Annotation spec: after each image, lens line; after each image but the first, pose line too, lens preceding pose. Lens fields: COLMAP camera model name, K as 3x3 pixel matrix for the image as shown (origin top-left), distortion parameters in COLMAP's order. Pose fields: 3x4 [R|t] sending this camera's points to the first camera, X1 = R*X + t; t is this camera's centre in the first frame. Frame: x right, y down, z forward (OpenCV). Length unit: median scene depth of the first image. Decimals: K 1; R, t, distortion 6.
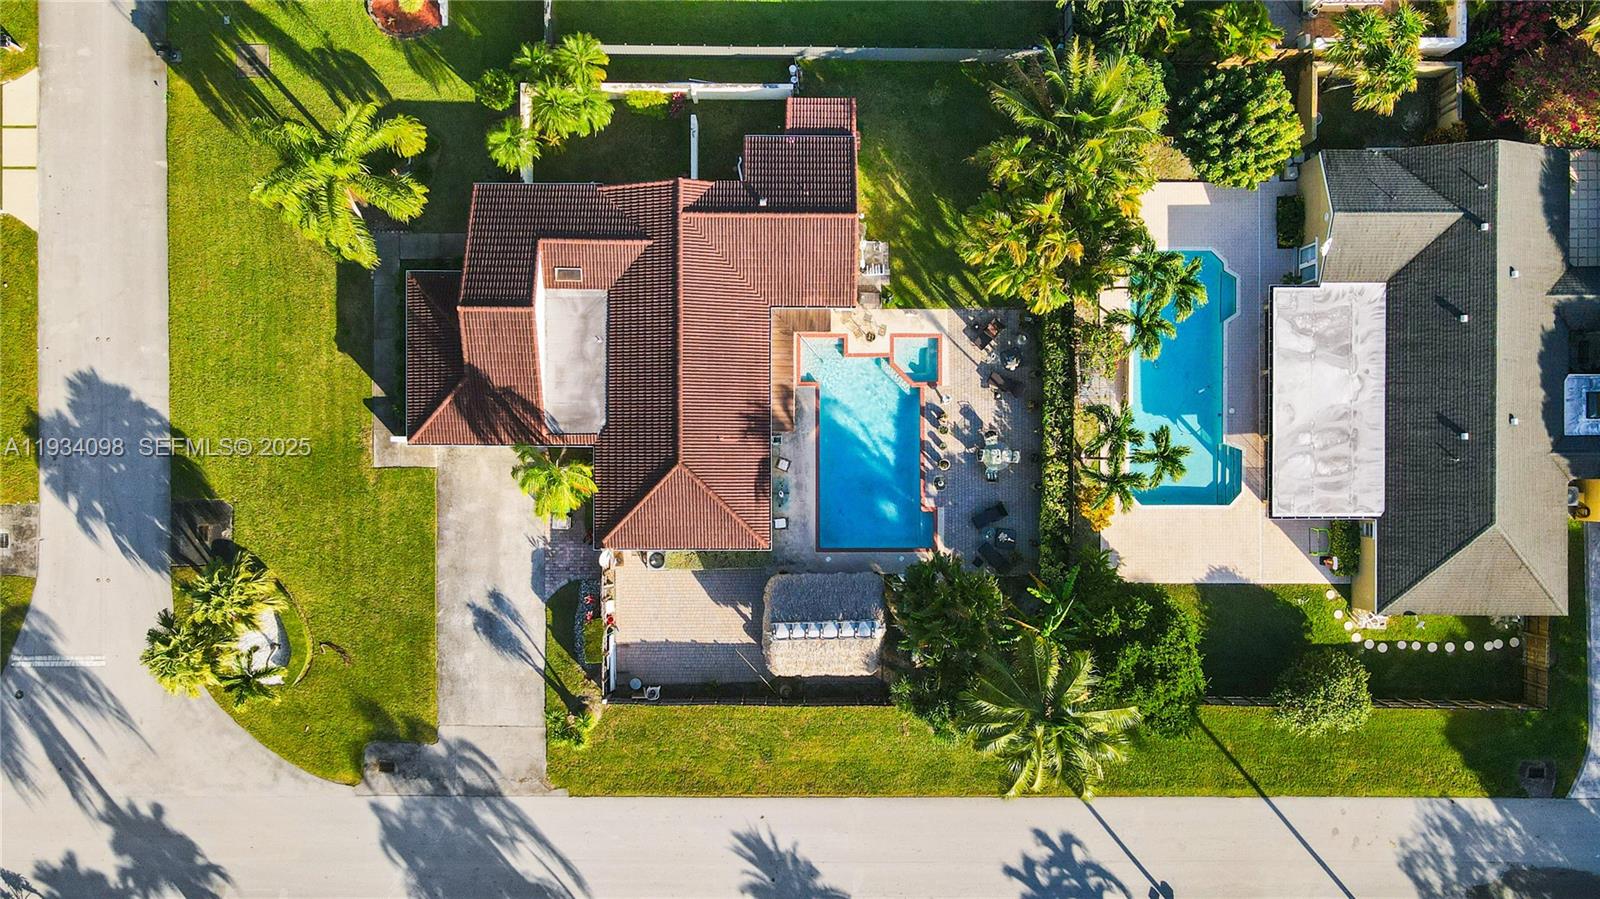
lens RADIAL K [[1189.0, 0, 800.0], [0, 1189.0, 449.5], [0, 0, 1]] dist [0.007465, 0.007073]
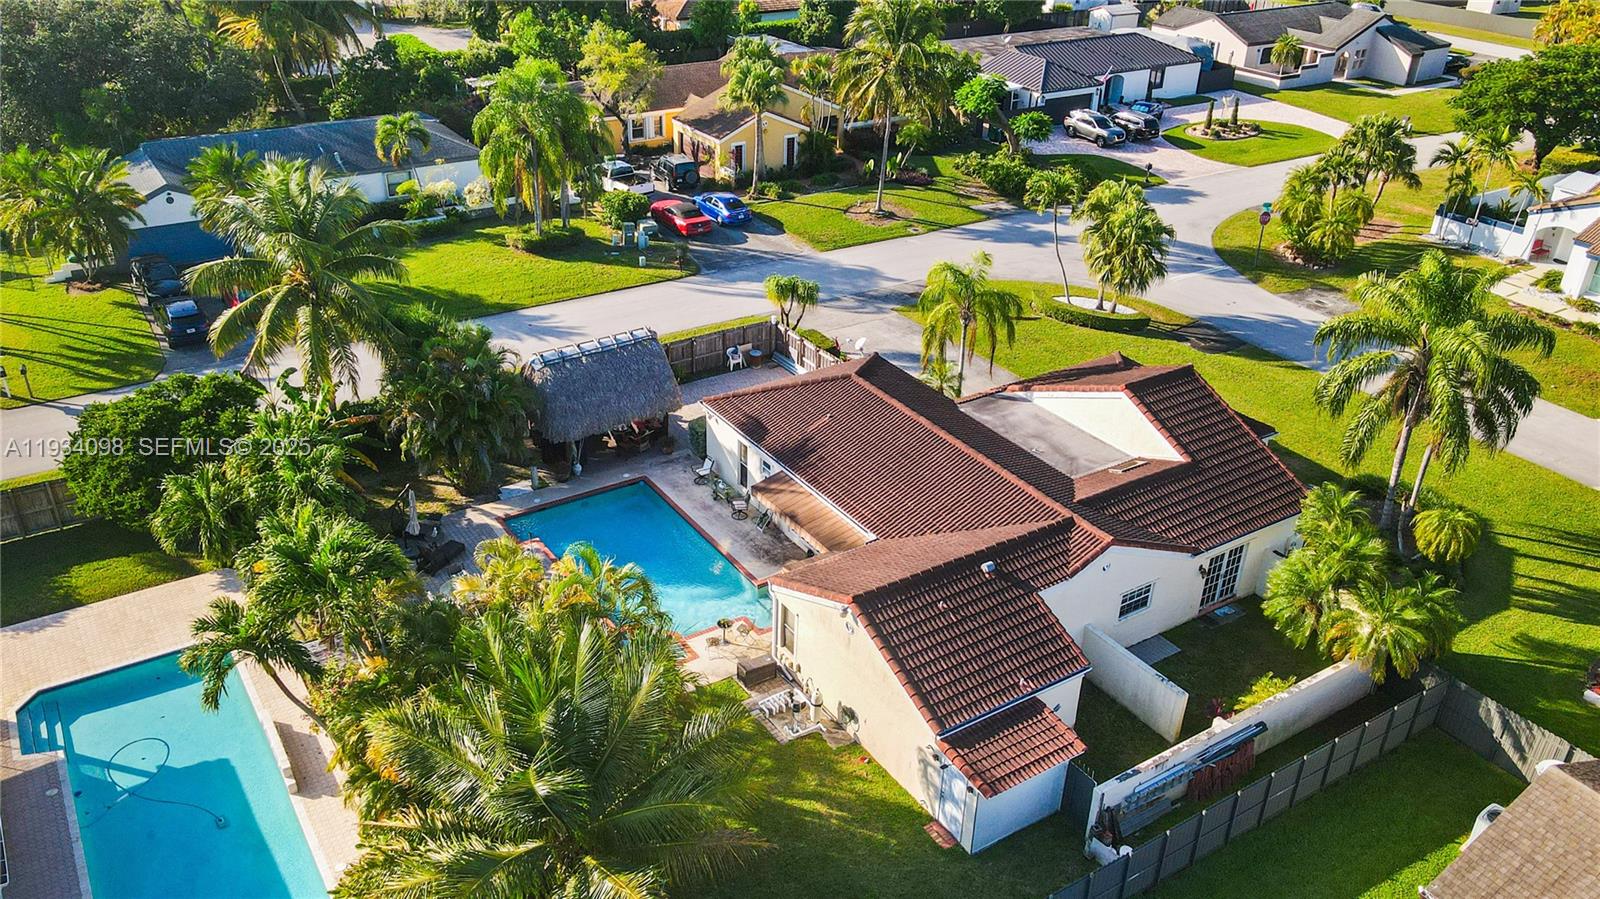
lens RADIAL K [[1275.0, 0, 802.0], [0, 1275.0, 422.0], [0, 0, 1]] dist [0.007356, 0.012257]
pose [[-0.834172, 0.222361, -0.504691, 0.337296], [-0.549927, -0.404551, 0.730698, -0.558043], [-0.041695, 0.887071, 0.459747, 0.584818]]
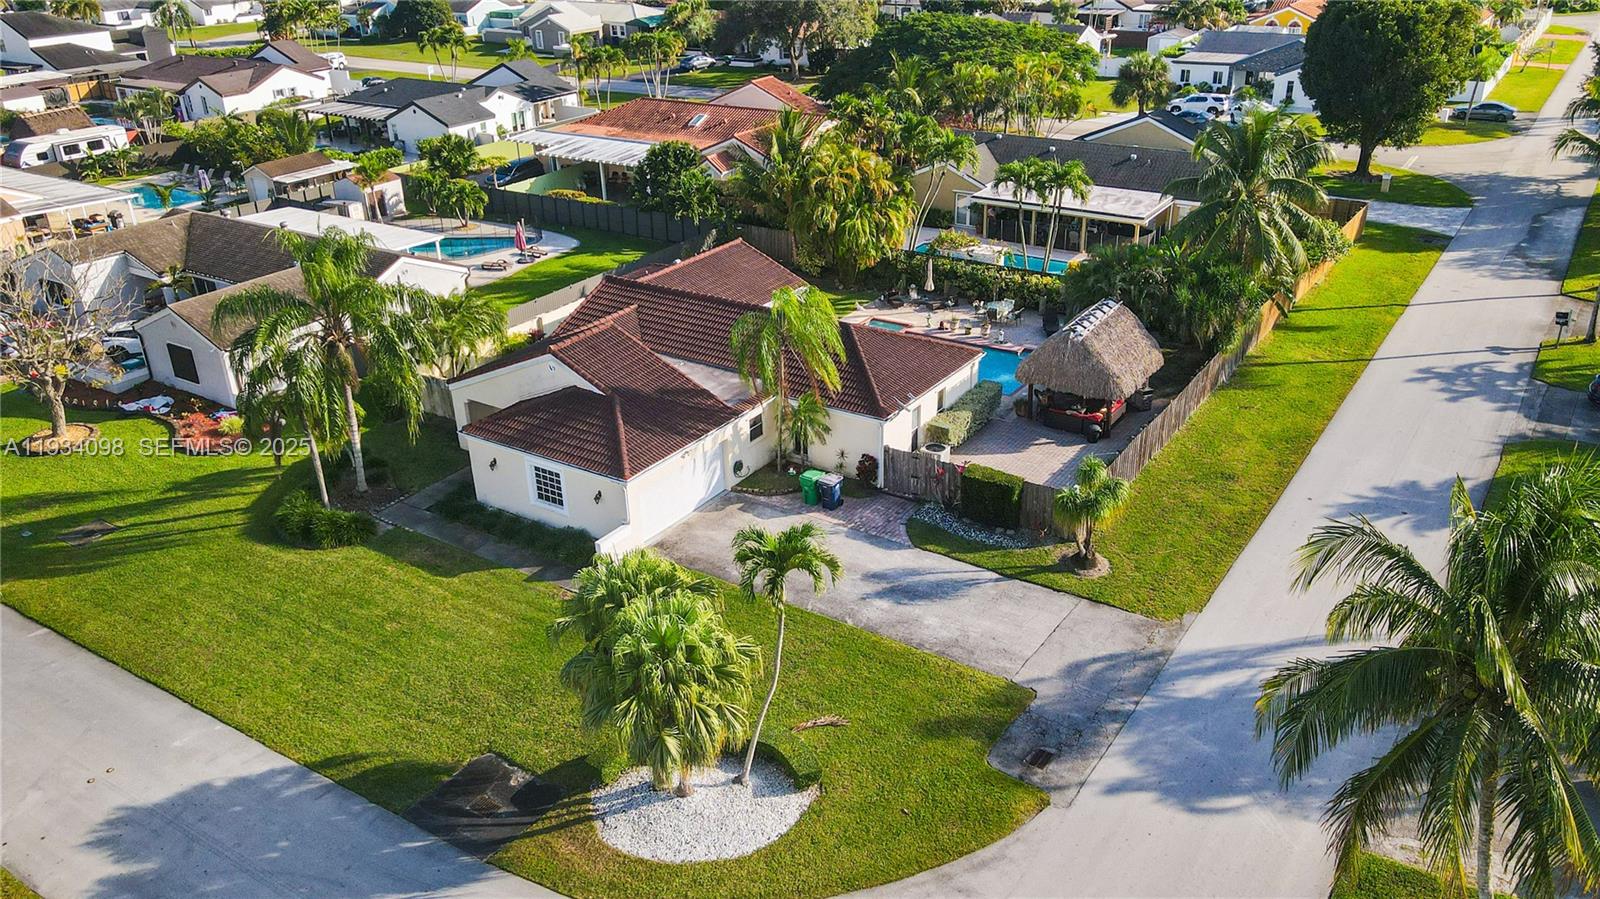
lens RADIAL K [[1242.7, 0, 800.0], [0, 1242.7, 449.5], [0, 0, 1]] dist [0.006741, 0.013293]
pose [[0.550206, -0.377763, 0.744694, -0.776763], [0.834237, 0.209844, -0.509915, 0.433682], [0.036358, 0.901810, 0.430601, 0.629938]]
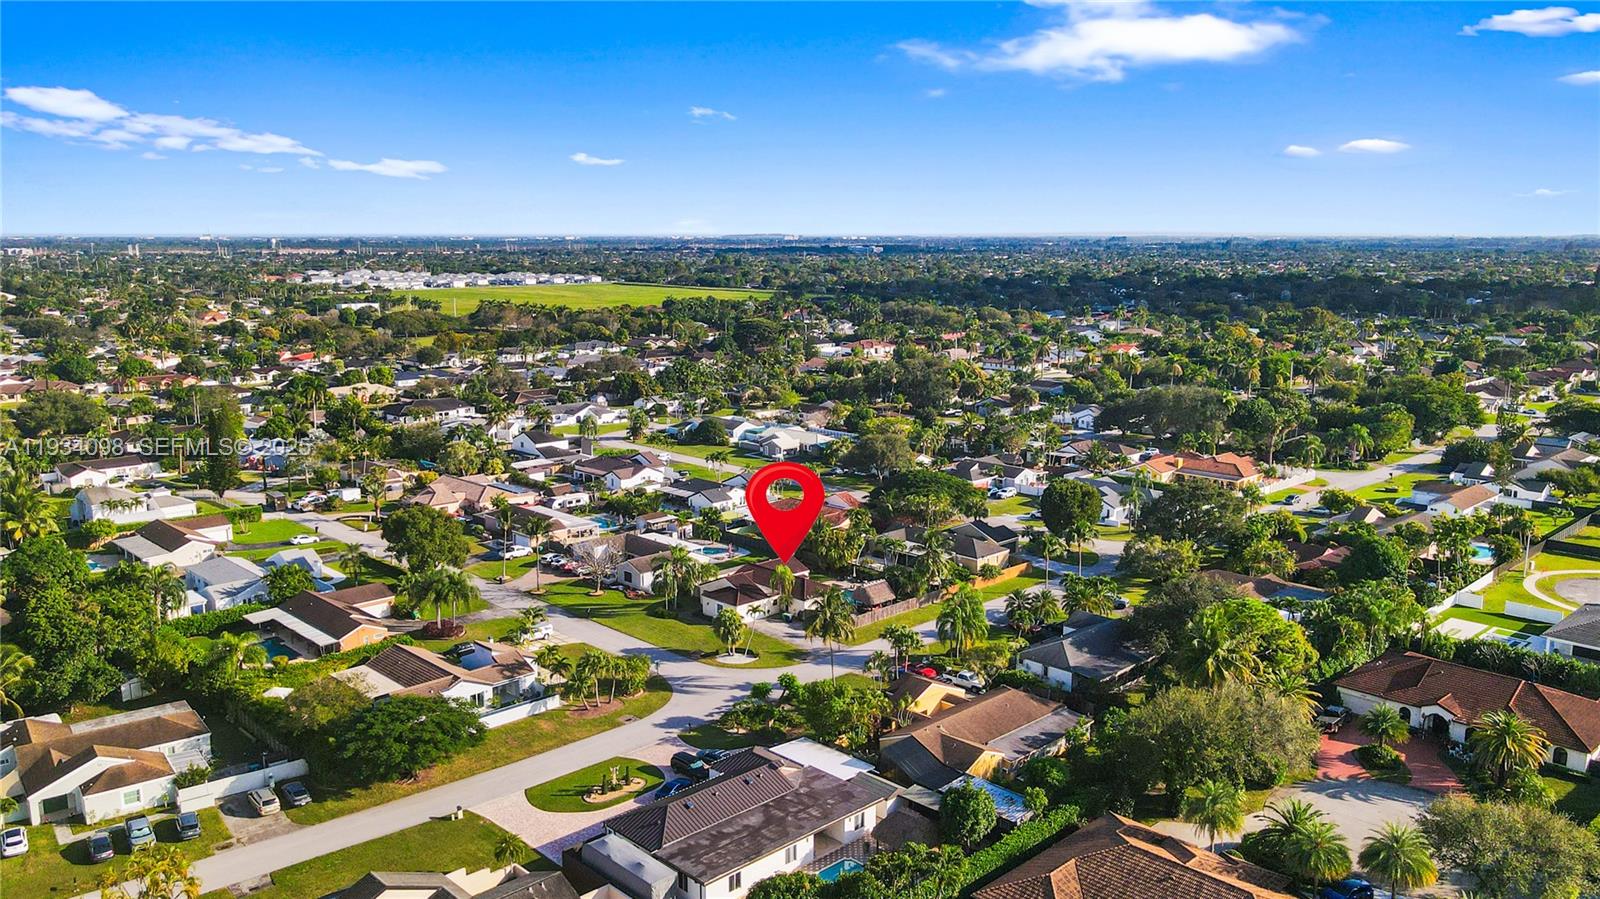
lens RADIAL K [[1198.8, 0, 800.0], [0, 1198.8, 449.5], [0, 0, 1]] dist [0.008077, 0.010783]
pose [[0.714853, -0.132133, 0.686678, -2.153187], [0.699169, 0.117992, -0.705153, 2.113369], [0.012151, 0.984184, 0.176730, 0.056503]]
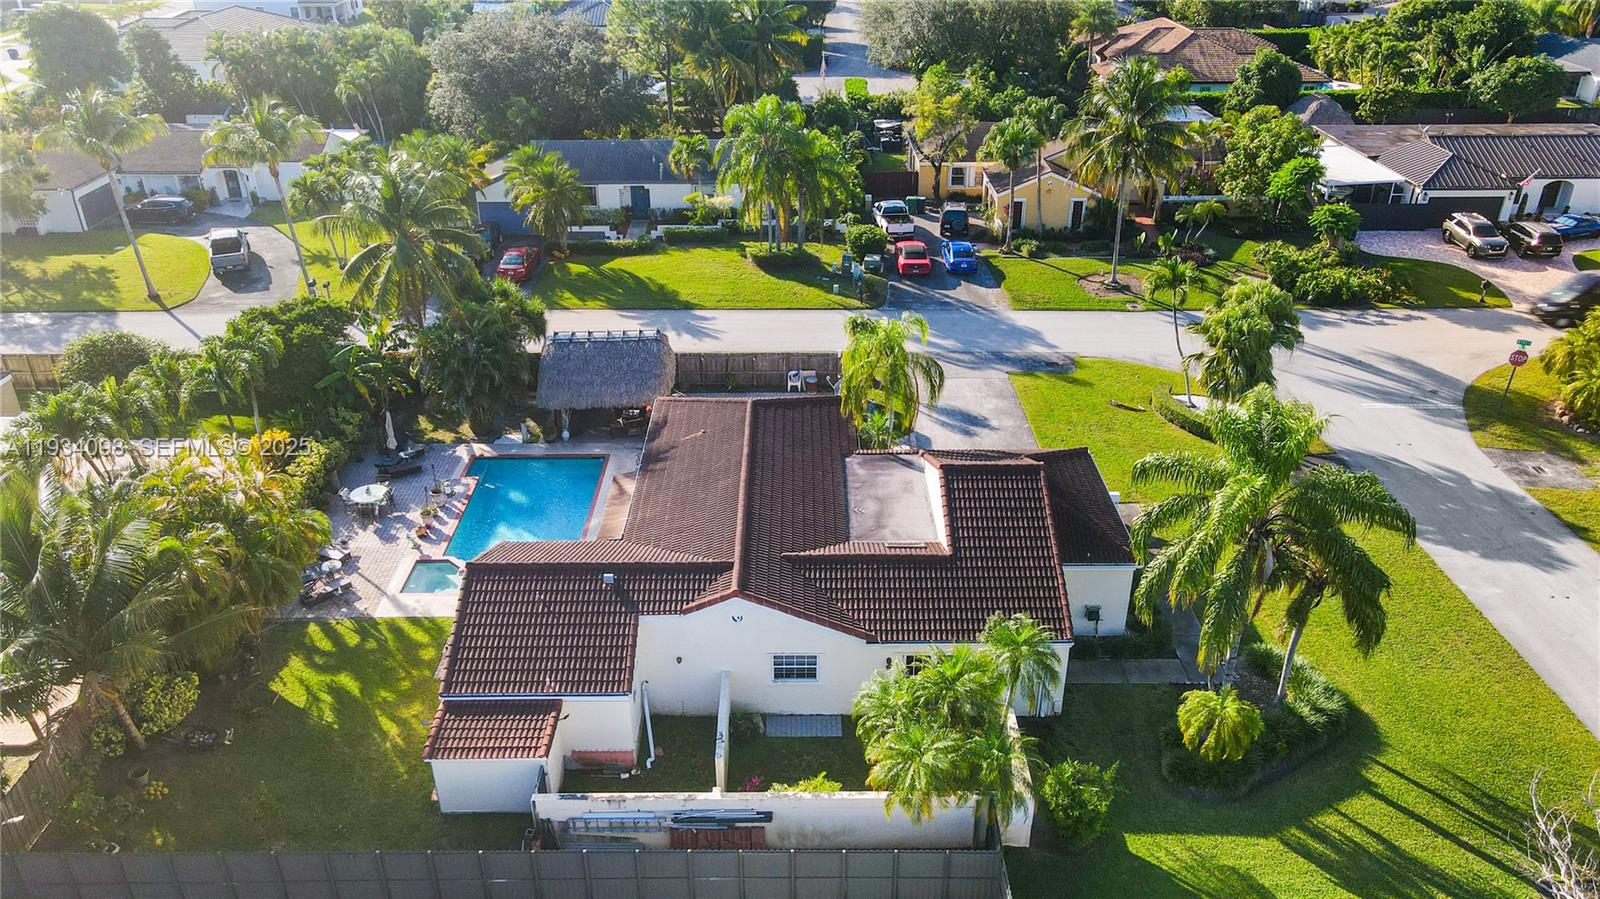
lens RADIAL K [[1189.0, 0, 800.0], [0, 1189.0, 449.5], [0, 0, 1]] dist [0.007465, 0.007073]
pose [[-0.999945, -0.004160, -0.009585, -0.117567], [-0.006533, -0.467080, 0.884191, -0.688227], [-0.008156, 0.884205, 0.467027, 0.585318]]
